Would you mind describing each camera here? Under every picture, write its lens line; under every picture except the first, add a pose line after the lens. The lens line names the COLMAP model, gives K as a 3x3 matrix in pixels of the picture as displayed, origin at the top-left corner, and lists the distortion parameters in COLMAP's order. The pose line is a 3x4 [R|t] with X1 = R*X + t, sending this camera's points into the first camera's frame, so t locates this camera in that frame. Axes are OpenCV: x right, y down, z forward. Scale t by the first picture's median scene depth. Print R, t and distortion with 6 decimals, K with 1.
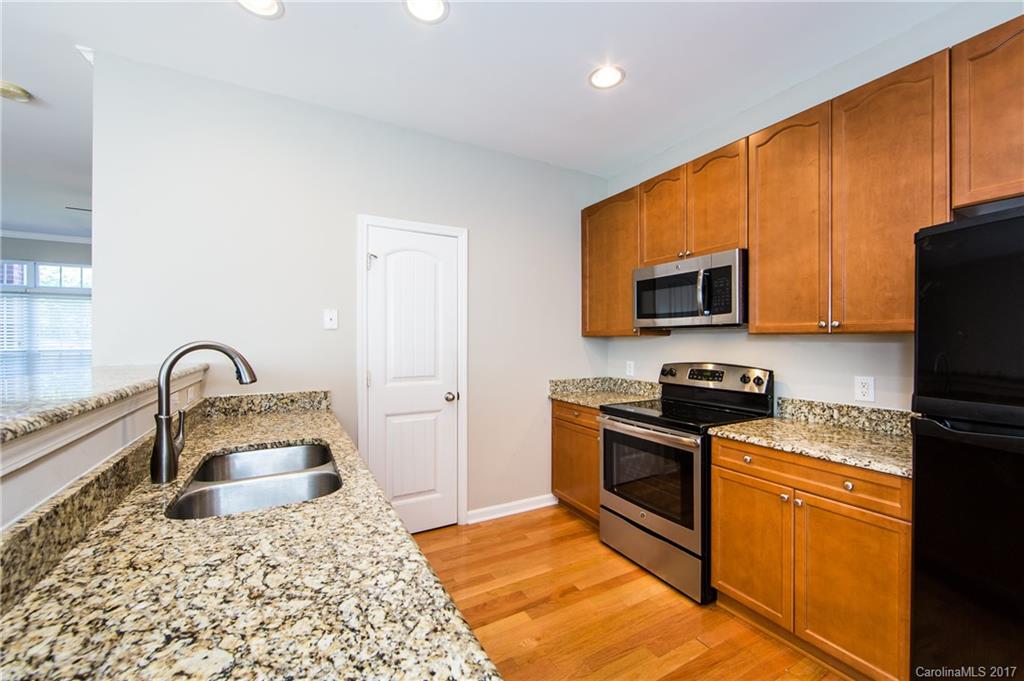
lens RADIAL K [[410.5, 0, 524.4], [0, 410.5, 342.5], [0, 0, 1]] dist [-0.001252, -0.000080]
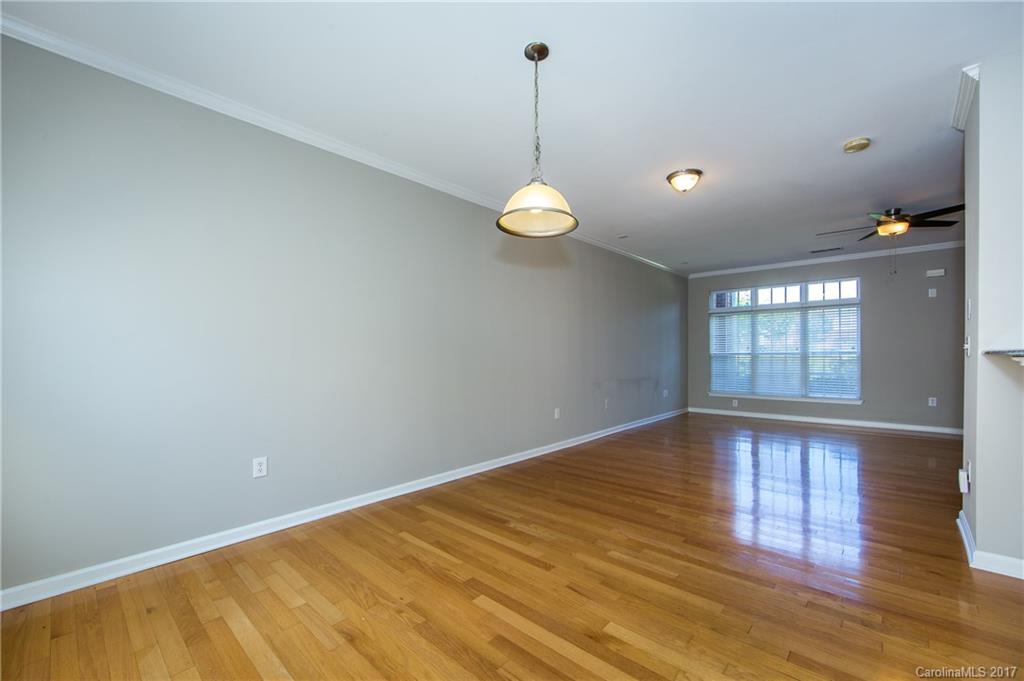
lens RADIAL K [[424.3, 0, 511.9], [0, 424.3, 357.2], [0, 0, 1]] dist [-0.001135, -0.000189]
pose [[0.309280, 0.002684, -0.950967, -0.340860], [0.002024, 0.999992, 0.003480, 0.058760], [0.950969, -0.003002, 0.309272, -0.492309]]
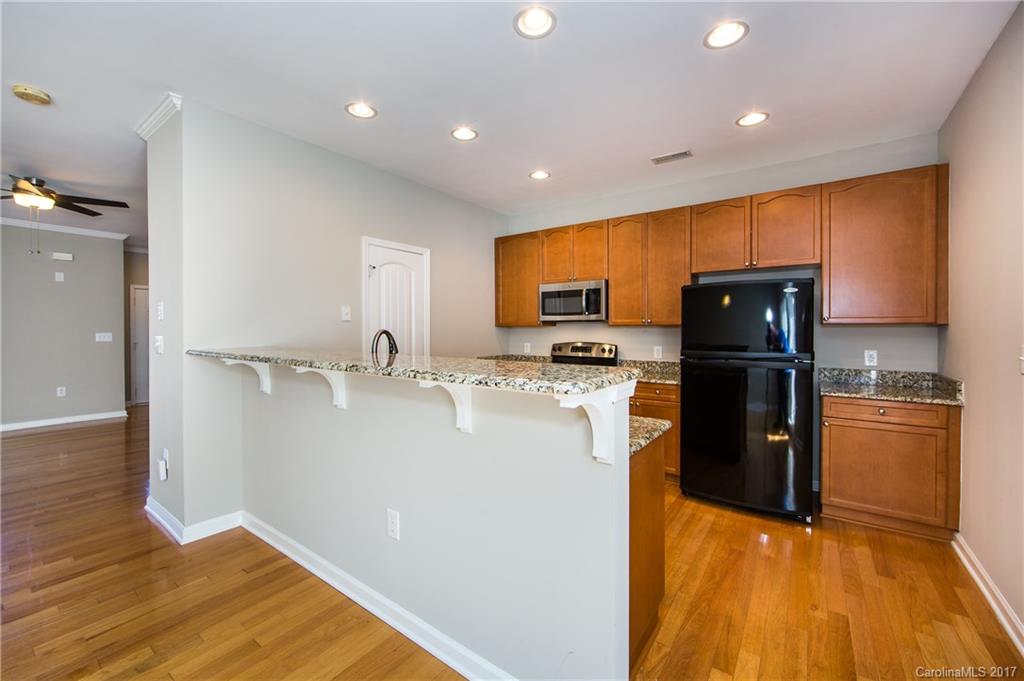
lens RADIAL K [[412.0, 0, 513.9], [0, 412.0, 335.4], [0, 0, 1]] dist [-0.001041, -0.000062]
pose [[0.912200, -0.006398, 0.409695, -0.574732], [0.002528, 0.999947, 0.009987, 0.004254], [-0.409738, -0.008074, 0.912168, -0.499668]]
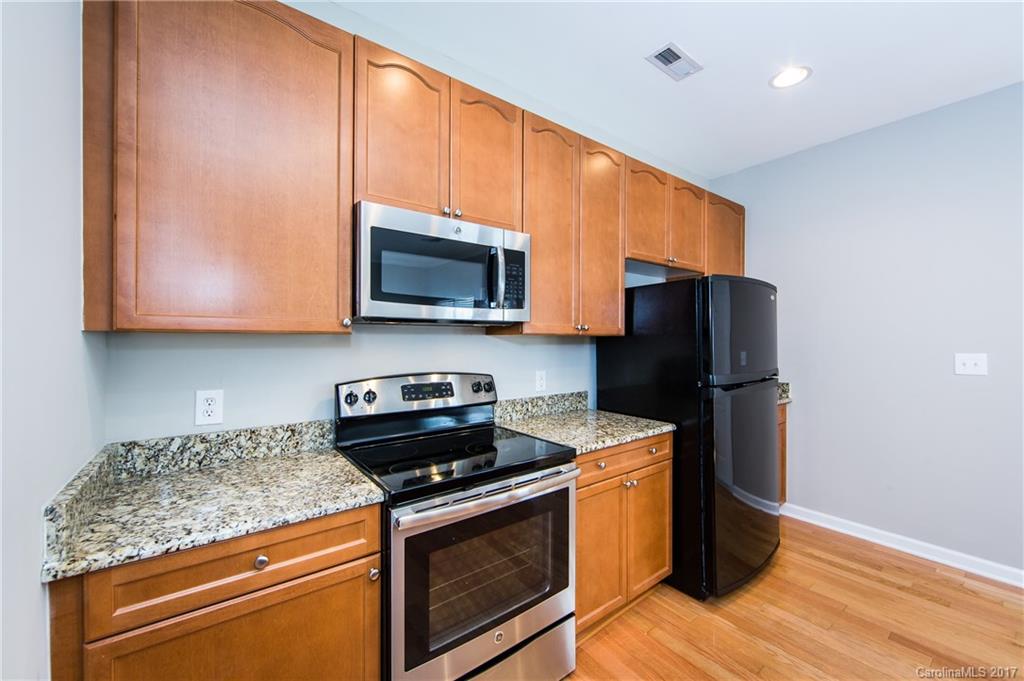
lens RADIAL K [[412.0, 0, 513.9], [0, 412.0, 335.4], [0, 0, 1]] dist [-0.001041, -0.000062]
pose [[-0.140806, 0.004494, 0.990027, -0.306738], [0.000822, 0.999990, -0.004422, -0.013195], [-0.990037, 0.000191, -0.140808, 1.066328]]
